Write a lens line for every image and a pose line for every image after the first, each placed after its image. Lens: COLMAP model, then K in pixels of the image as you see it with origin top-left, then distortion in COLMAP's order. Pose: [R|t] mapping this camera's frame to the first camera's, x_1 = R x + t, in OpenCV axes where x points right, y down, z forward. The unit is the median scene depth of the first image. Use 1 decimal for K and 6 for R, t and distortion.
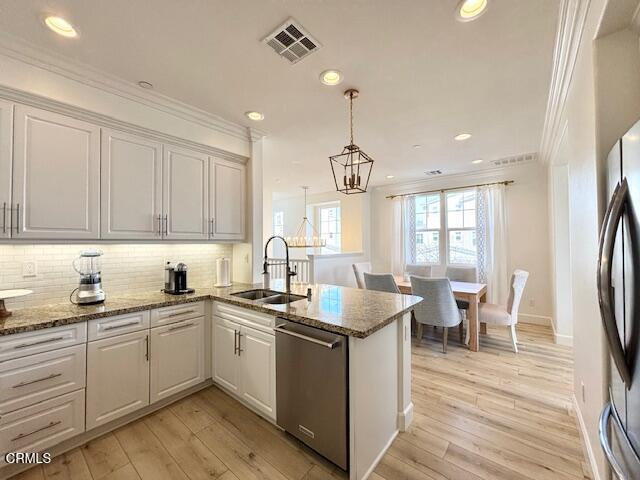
lens RADIAL K [[257.4, 0, 319.7], [0, 257.4, 239.6], [0, 0, 1]] dist [0.004350, -0.001560]
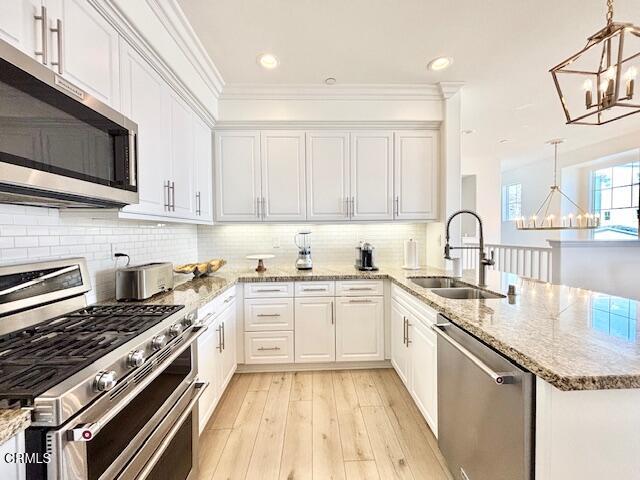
lens RADIAL K [[257.4, 0, 319.4], [0, 257.4, 238.5], [0, 0, 1]] dist [0.004350, -0.001560]
pose [[0.653695, 0.021029, -0.756466, 0.146018], [0.015537, 0.999030, 0.041198, 0.033781], [0.756599, -0.038684, 0.652734, 0.193230]]
